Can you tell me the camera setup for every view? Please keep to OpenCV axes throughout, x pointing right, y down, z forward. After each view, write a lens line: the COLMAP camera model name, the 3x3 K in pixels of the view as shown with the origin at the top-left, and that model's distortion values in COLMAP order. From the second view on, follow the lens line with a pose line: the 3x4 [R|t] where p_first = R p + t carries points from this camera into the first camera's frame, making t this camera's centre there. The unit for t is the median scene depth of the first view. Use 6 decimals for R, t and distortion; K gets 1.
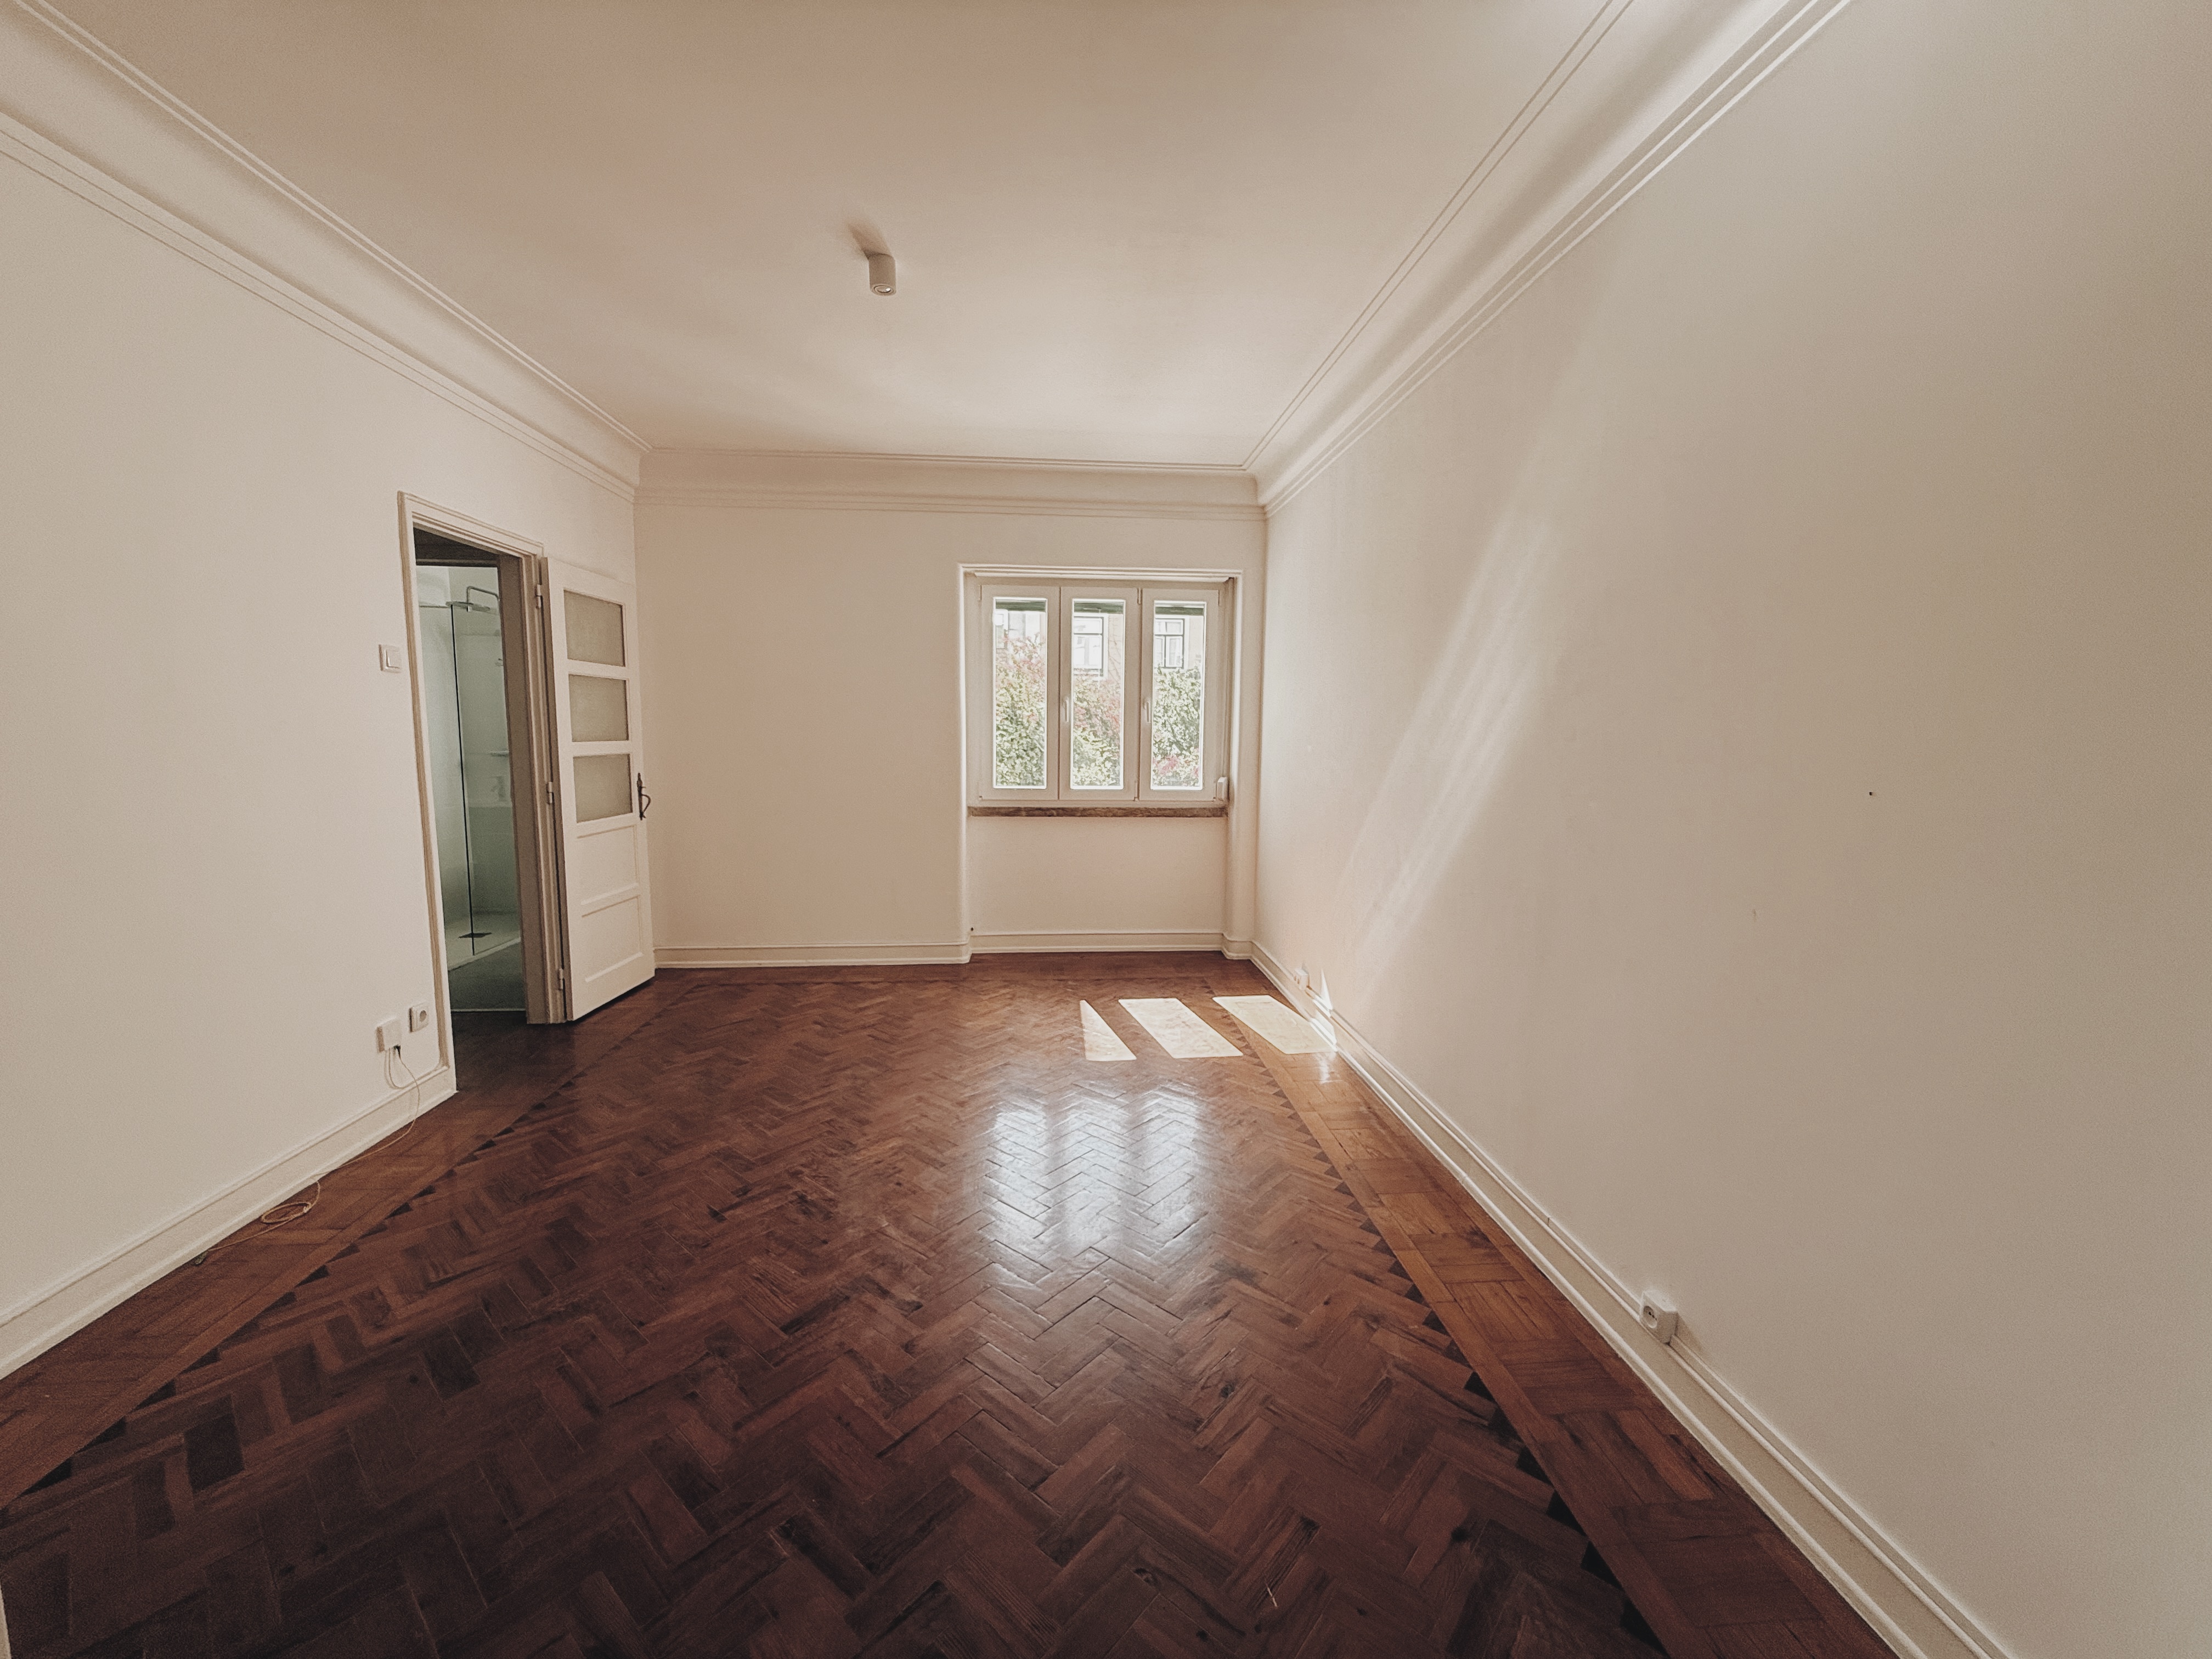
lens RADIAL K [[878.2, 0, 1099.3], [0, 878.2, 828.3], [0, 0, 1]] dist [0.001157, 0.000116]
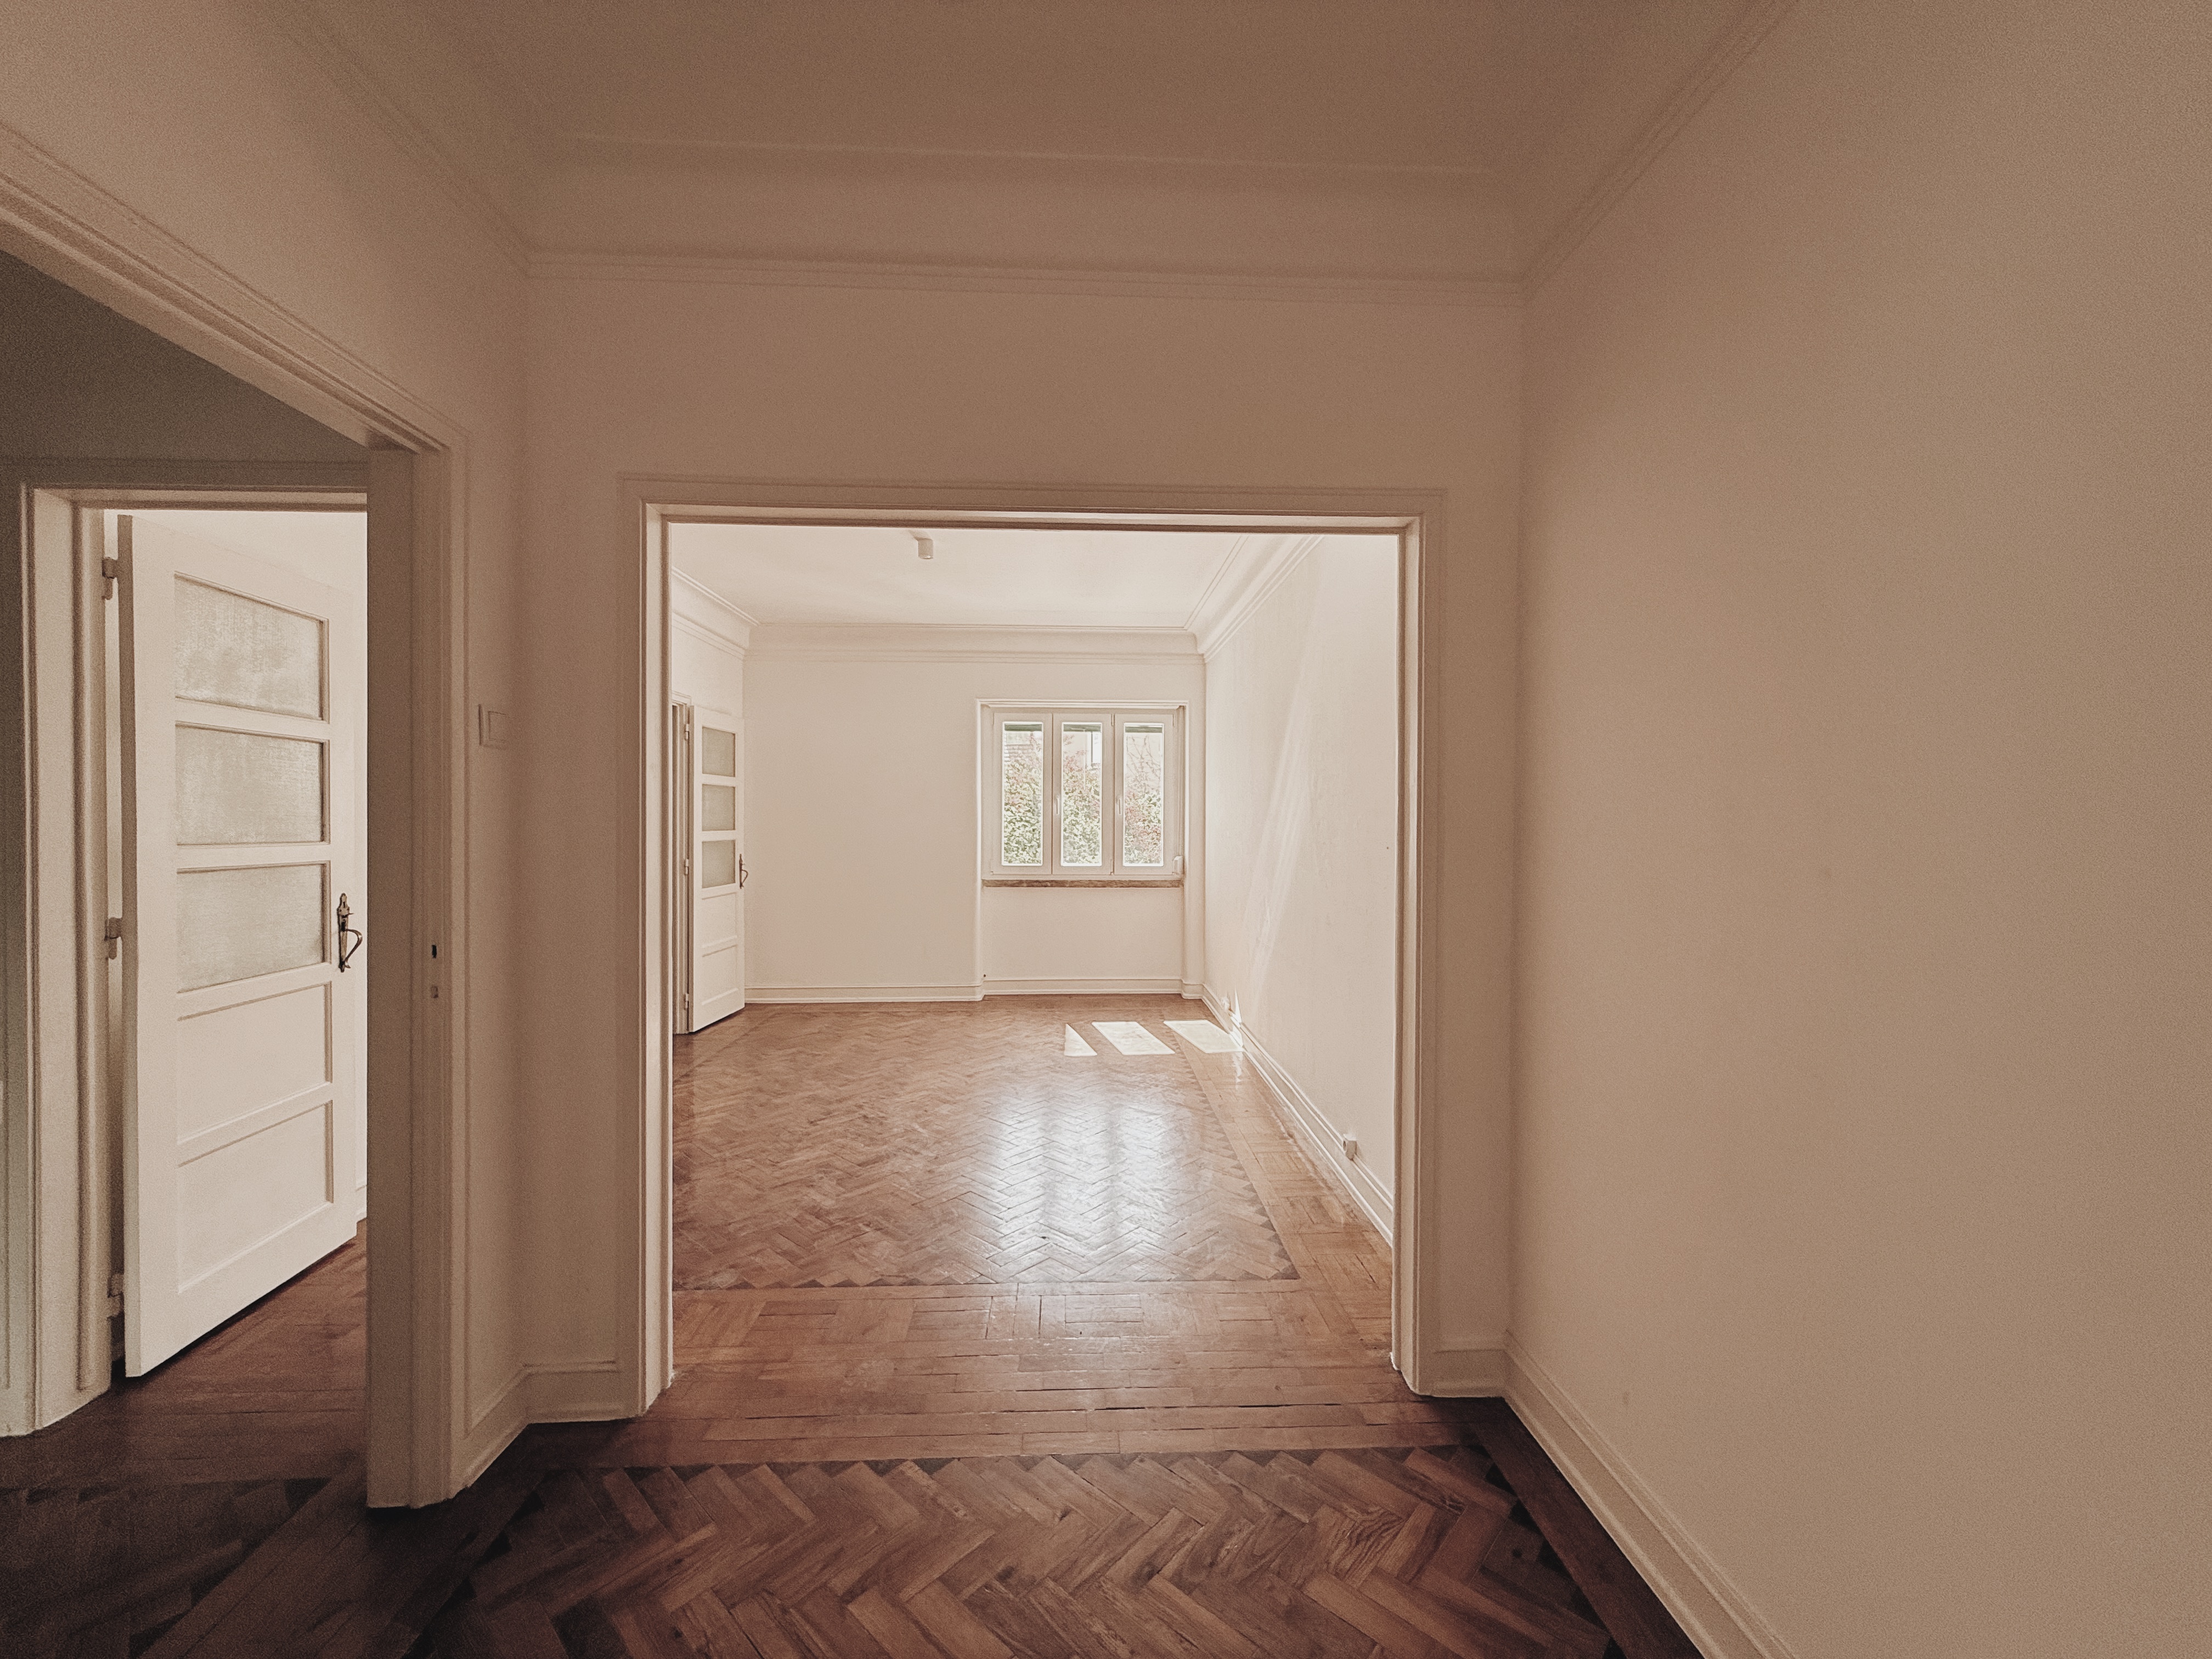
lens RADIAL K [[877.6, 0, 1096.4], [0, 877.6, 828.7], [0, 0, 1]] dist [0.001760, 0.000001]
pose [[0.999336, -0.006594, -0.035833, 0.079926], [0.002840, 0.994592, -0.103820, 0.042703], [0.036324, 0.103649, 0.993950, -0.353158]]
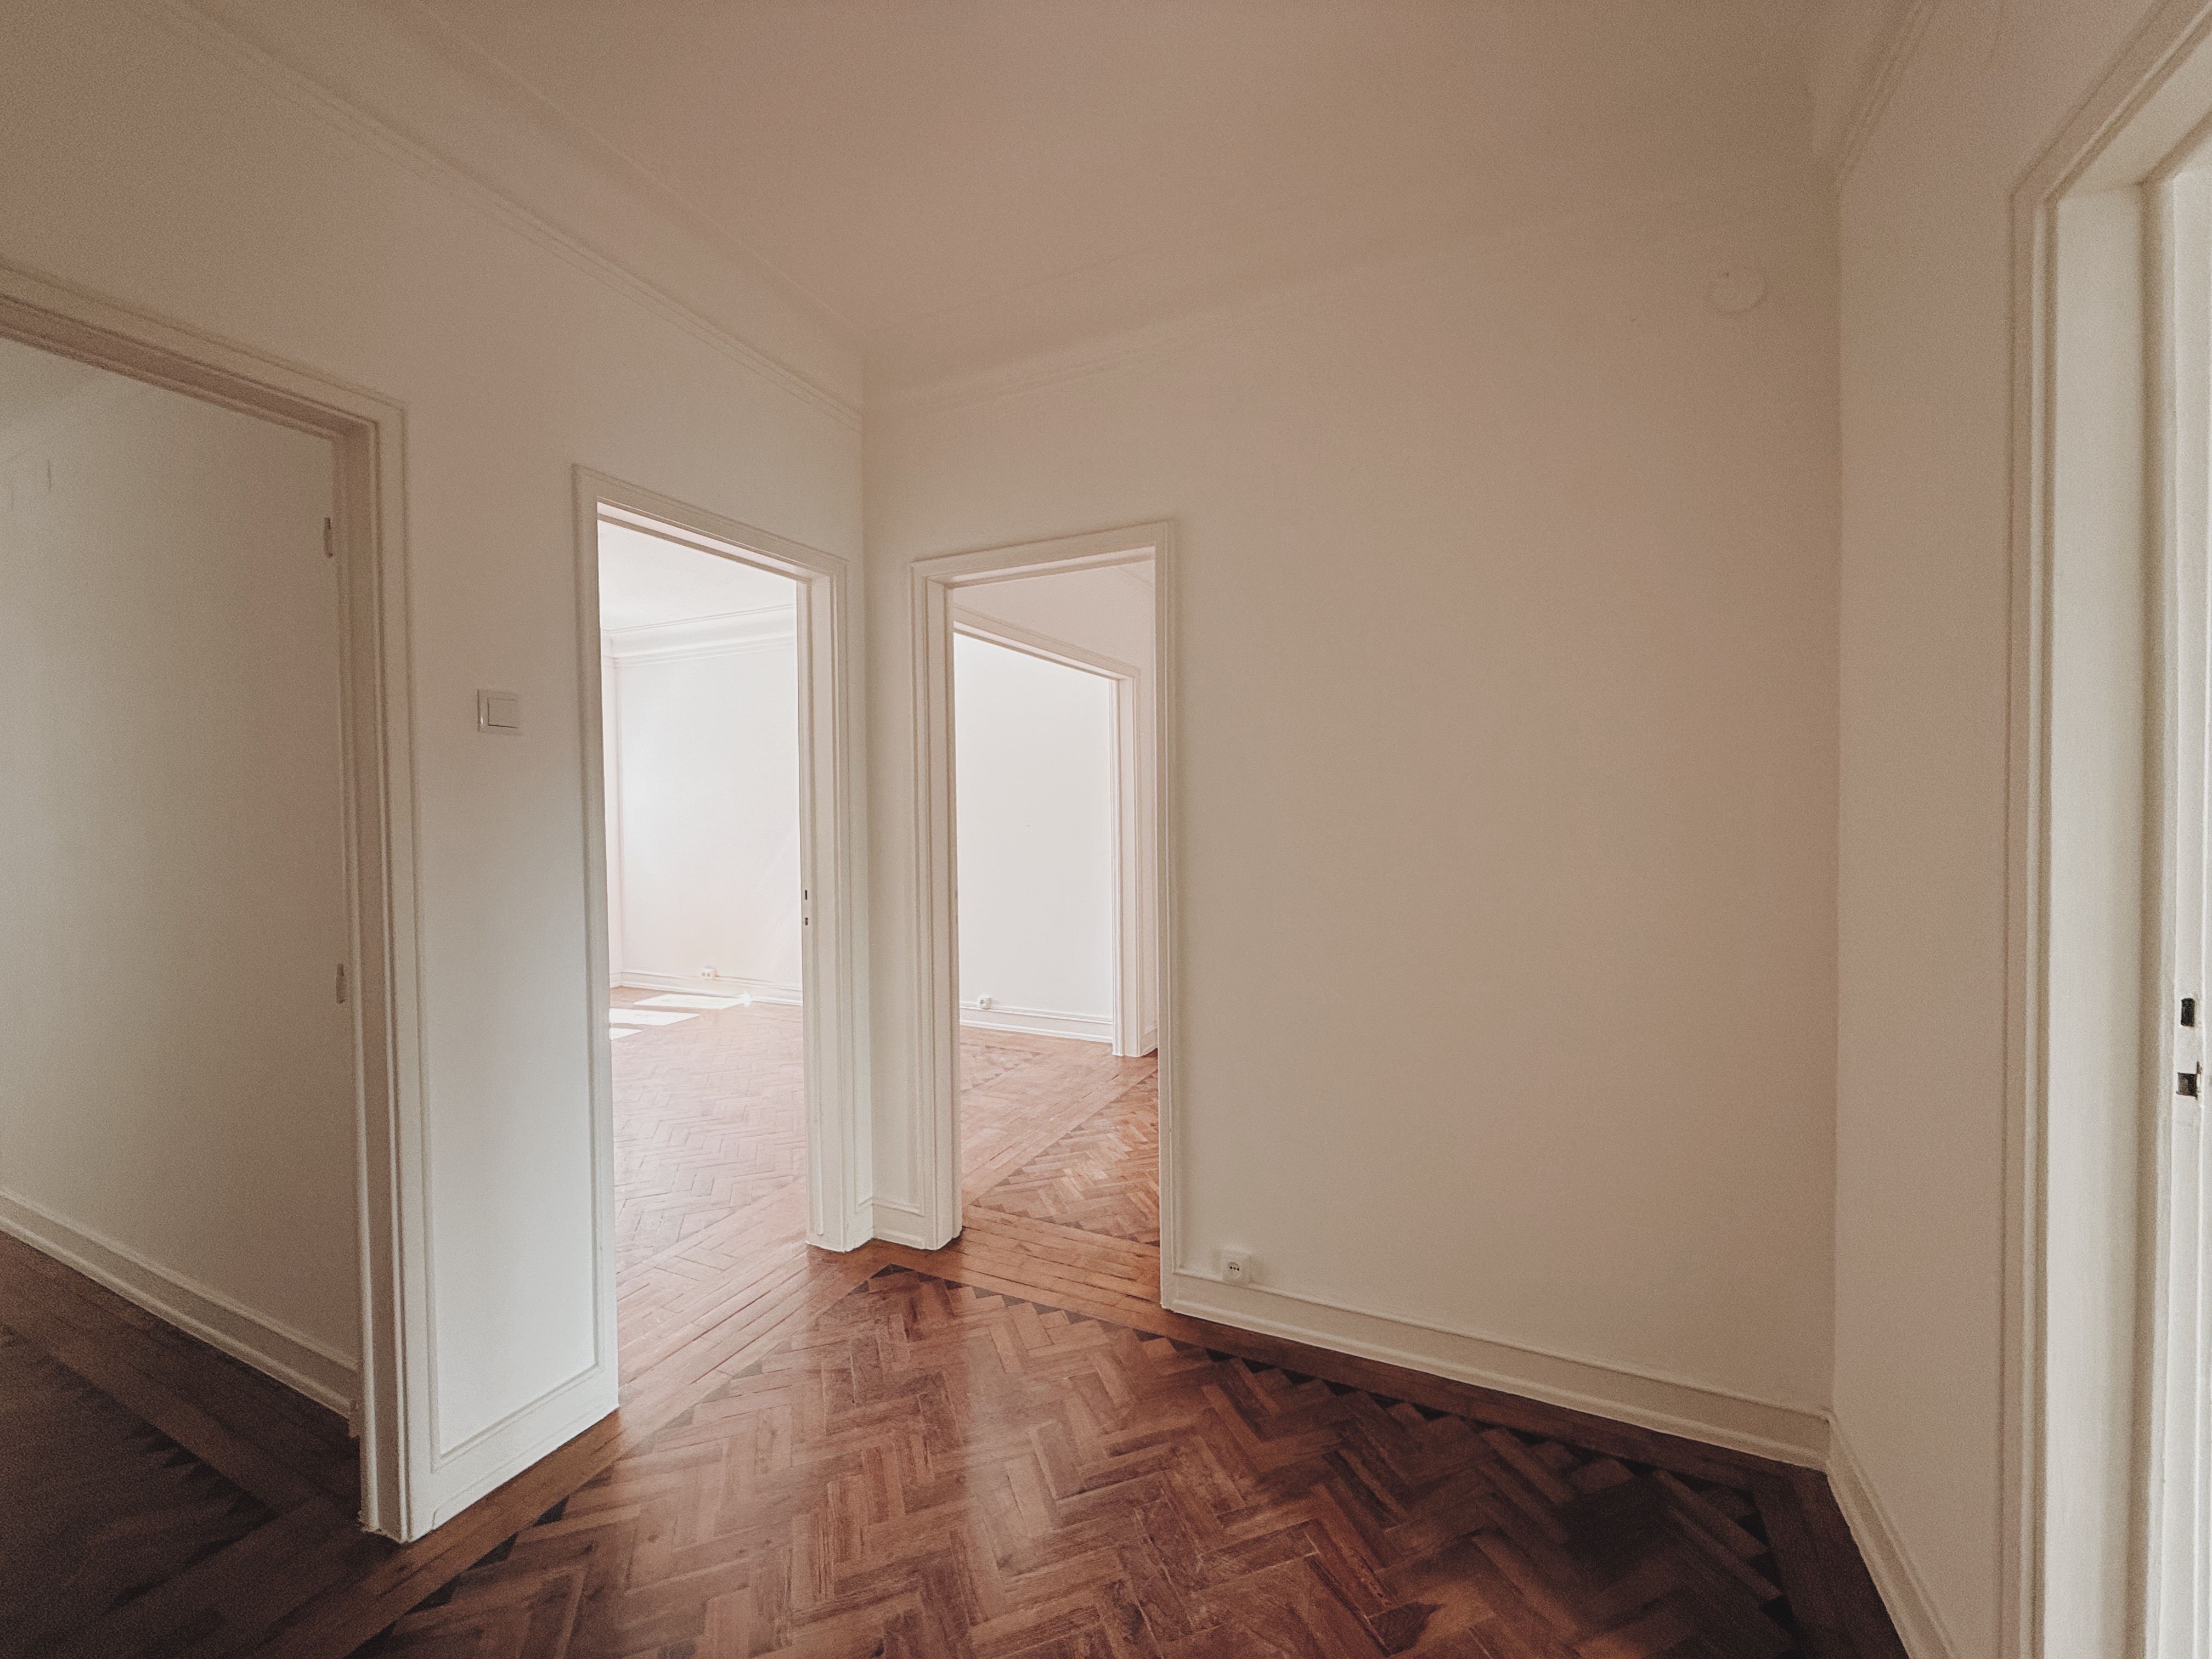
lens RADIAL K [[878.2, 0, 1099.3], [0, 878.2, 828.3], [0, 0, 1]] dist [0.001157, 0.000116]
pose [[0.501201, -0.034926, 0.864625, -0.742179], [0.114905, 0.993023, -0.026495, 0.036392], [-0.857668, 0.112629, 0.501718, -0.385766]]
